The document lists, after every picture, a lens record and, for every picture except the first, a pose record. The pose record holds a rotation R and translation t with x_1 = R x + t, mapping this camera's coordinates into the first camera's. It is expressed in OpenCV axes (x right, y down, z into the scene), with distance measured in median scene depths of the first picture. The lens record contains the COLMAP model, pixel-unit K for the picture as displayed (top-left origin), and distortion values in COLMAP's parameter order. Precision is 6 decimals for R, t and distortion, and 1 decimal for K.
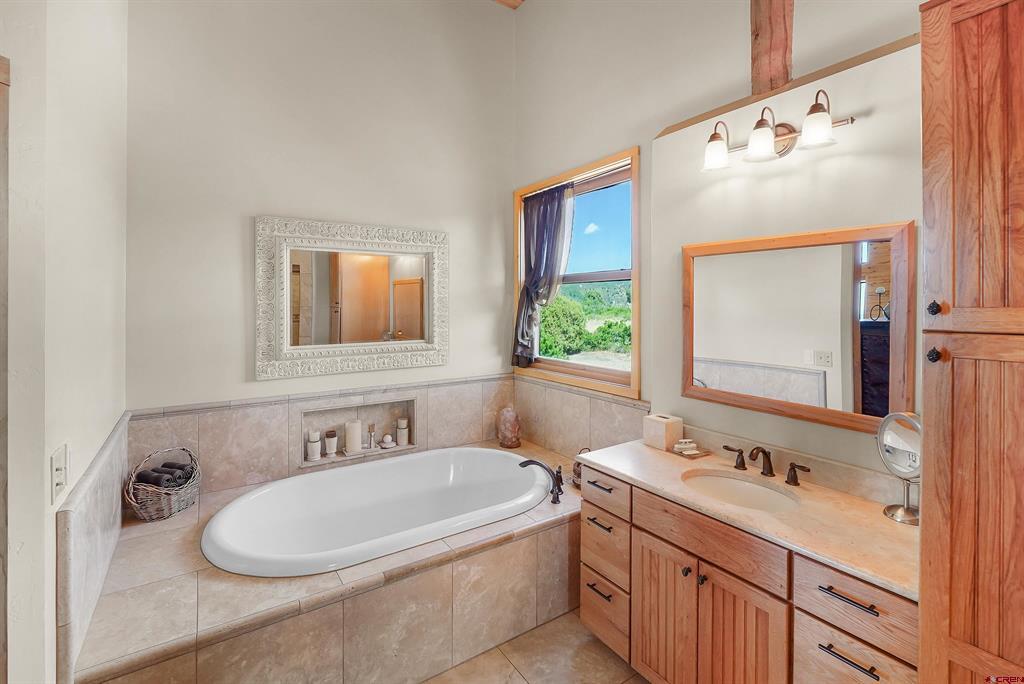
lens RADIAL K [[460.9, 0, 512.0], [0, 460.9, 306.6], [0, 0, 1]] dist [-0.000977, 0.000695]
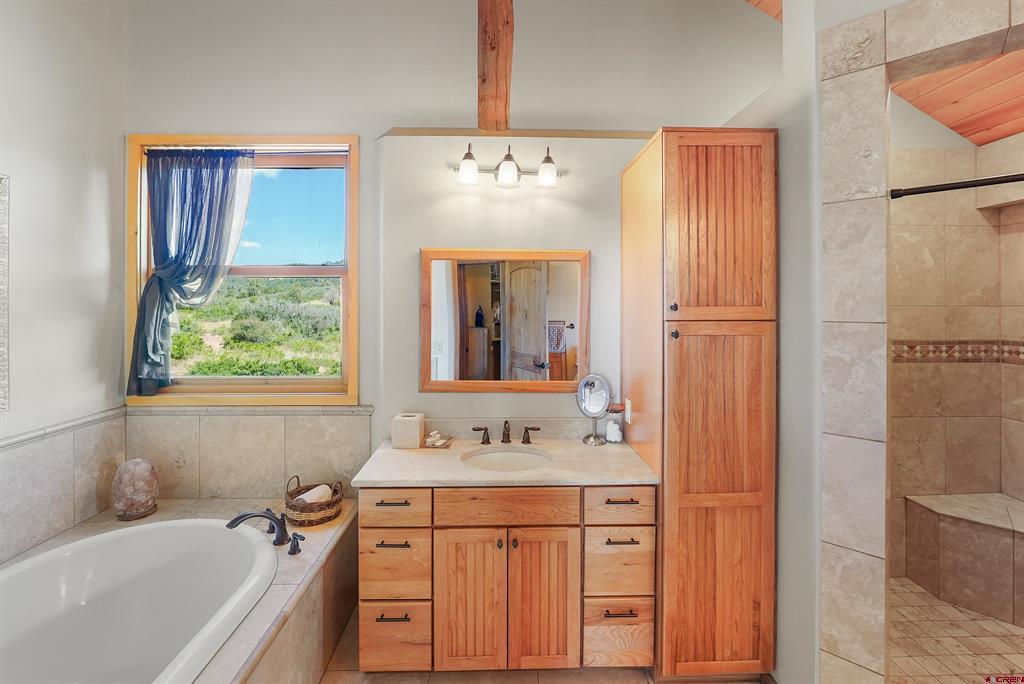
lens RADIAL K [[450.4, 0, 510.2], [0, 450.4, 302.9], [0, 0, 1]] dist [-0.010072, 0.000006]
pose [[0.539310, -0.000632, 0.842107, -0.377307], [0.002911, 0.999995, -0.001114, -0.005676], [-0.842102, 0.003052, 0.539309, 0.280827]]
